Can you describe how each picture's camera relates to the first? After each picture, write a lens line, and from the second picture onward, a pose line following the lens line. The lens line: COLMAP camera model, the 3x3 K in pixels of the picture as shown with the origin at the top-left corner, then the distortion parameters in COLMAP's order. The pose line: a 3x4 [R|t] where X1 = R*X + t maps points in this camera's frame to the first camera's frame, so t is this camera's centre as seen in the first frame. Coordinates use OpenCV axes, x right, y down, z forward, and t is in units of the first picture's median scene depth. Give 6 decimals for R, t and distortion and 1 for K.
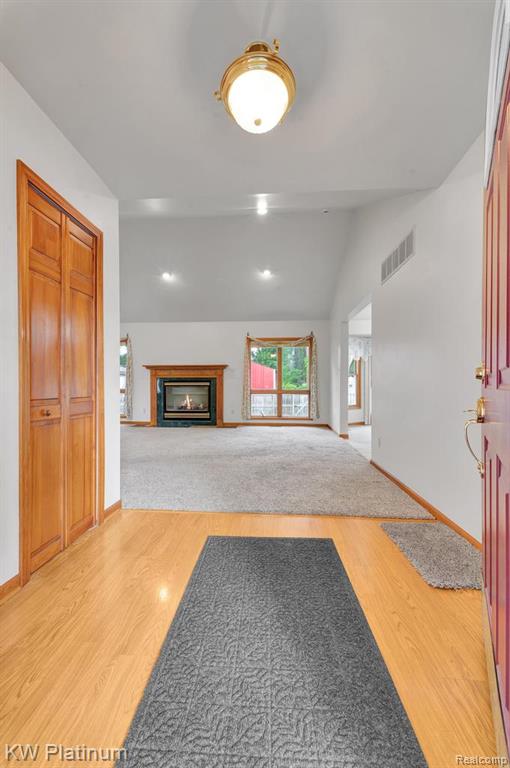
lens RADIAL K [[297.9, 0, 255.0], [0, 297.9, 384.0], [0, 0, 1]] dist [0.001210, 0.003352]
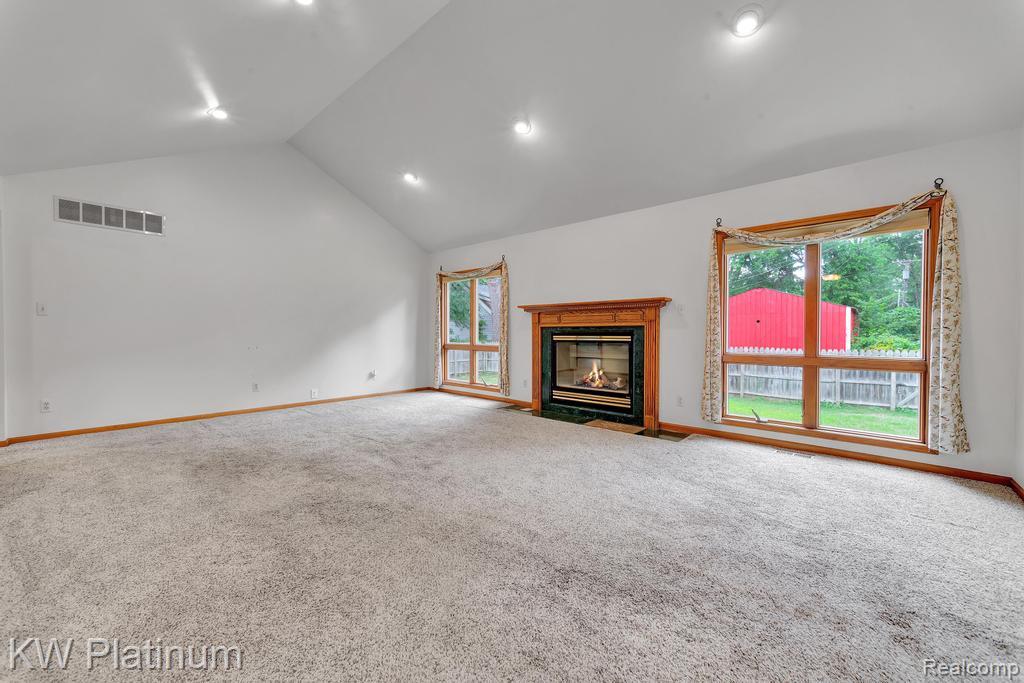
lens RADIAL K [[397.1, 0, 511.1], [0, 397.1, 338.0], [0, 0, 1]] dist [0.001210, 0.003352]
pose [[0.790328, 0.009090, -0.612616, 0.090580], [-0.002993, 0.999935, 0.010976, -0.008535], [0.612676, -0.006841, 0.790305, 0.368174]]
